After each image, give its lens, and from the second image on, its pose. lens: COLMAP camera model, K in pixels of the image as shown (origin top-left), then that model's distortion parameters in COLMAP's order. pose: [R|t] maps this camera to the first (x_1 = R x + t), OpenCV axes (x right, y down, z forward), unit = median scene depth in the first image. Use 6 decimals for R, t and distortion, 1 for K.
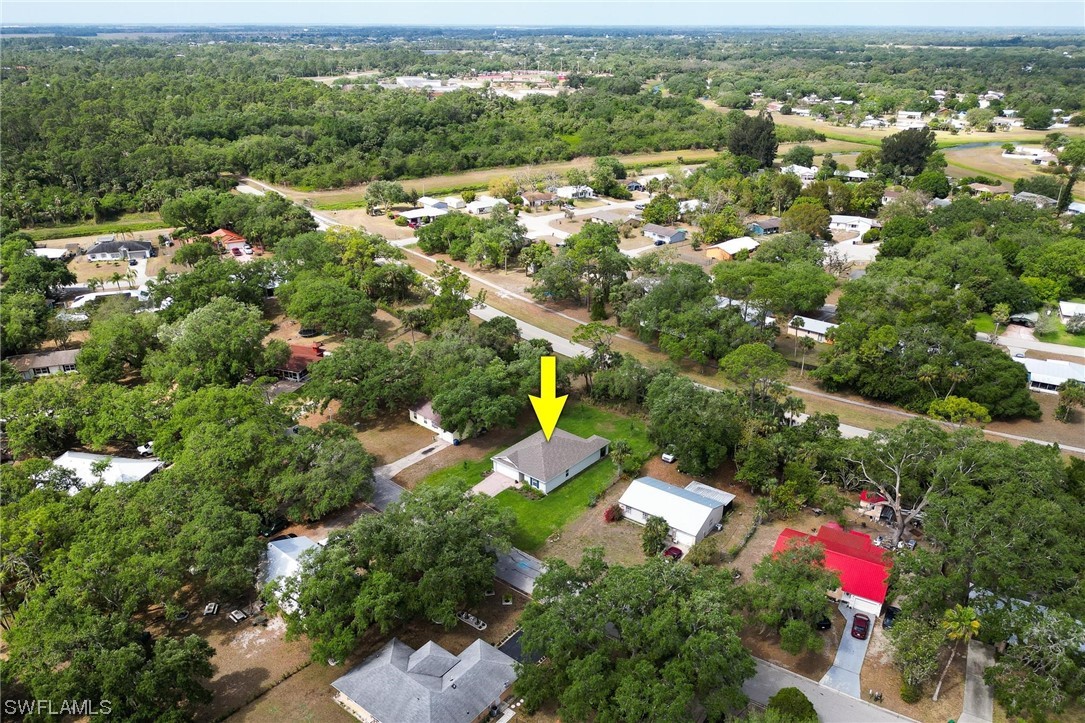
lens RADIAL K [[777.8, 0, 525.0], [0, 777.8, 386.0], [0, 0, 1]] dist [0.000513, -0.003232]
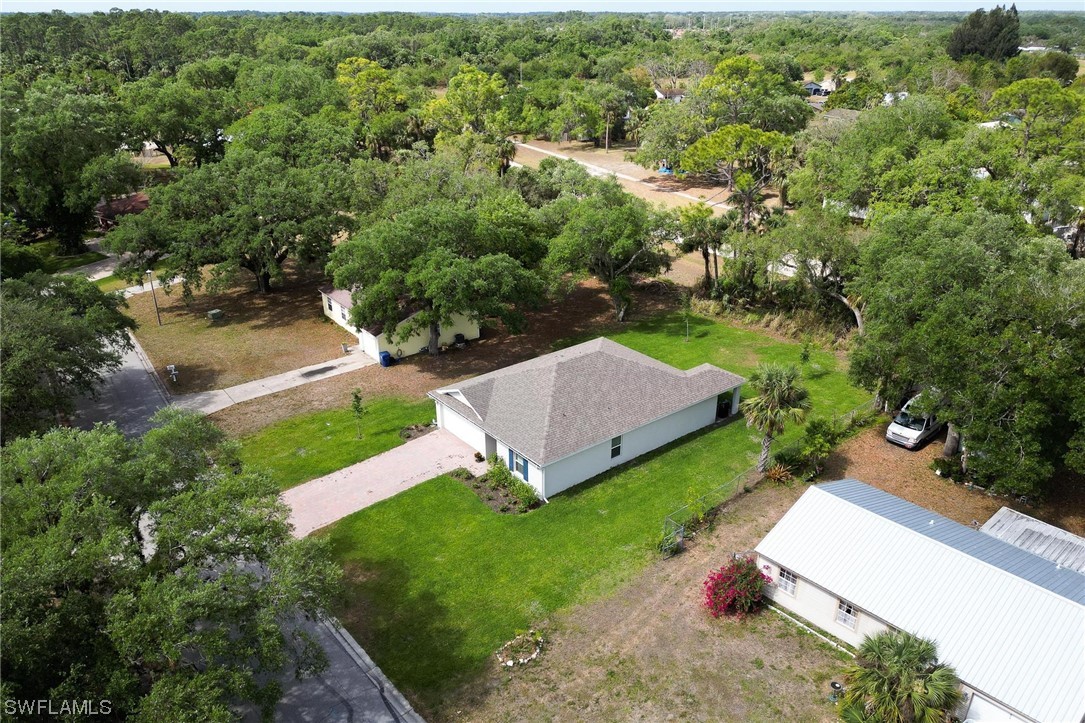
lens RADIAL K [[777.8, 0, 525.0], [0, 777.8, 386.0], [0, 0, 1]] dist [0.000513, -0.003232]
pose [[0.980766, 0.080821, -0.177667, 0.072601], [-0.077940, 0.996689, 0.023149, 0.076065], [0.178950, -0.008856, 0.983818, 0.617248]]
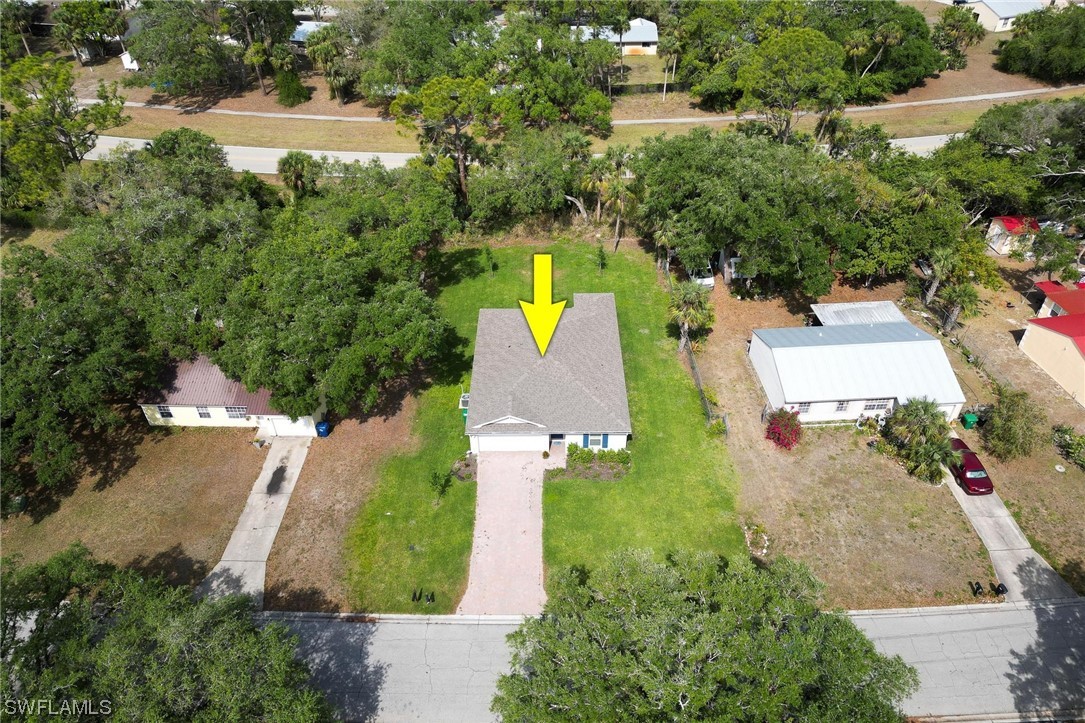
lens RADIAL K [[777.8, 0, 525.0], [0, 777.8, 386.0], [0, 0, 1]] dist [0.000513, -0.003232]
pose [[0.761947, -0.421002, 0.492132, -0.214156], [0.285787, 0.900468, 0.327848, -0.058352], [-0.581174, -0.109158, 0.806425, 0.637216]]
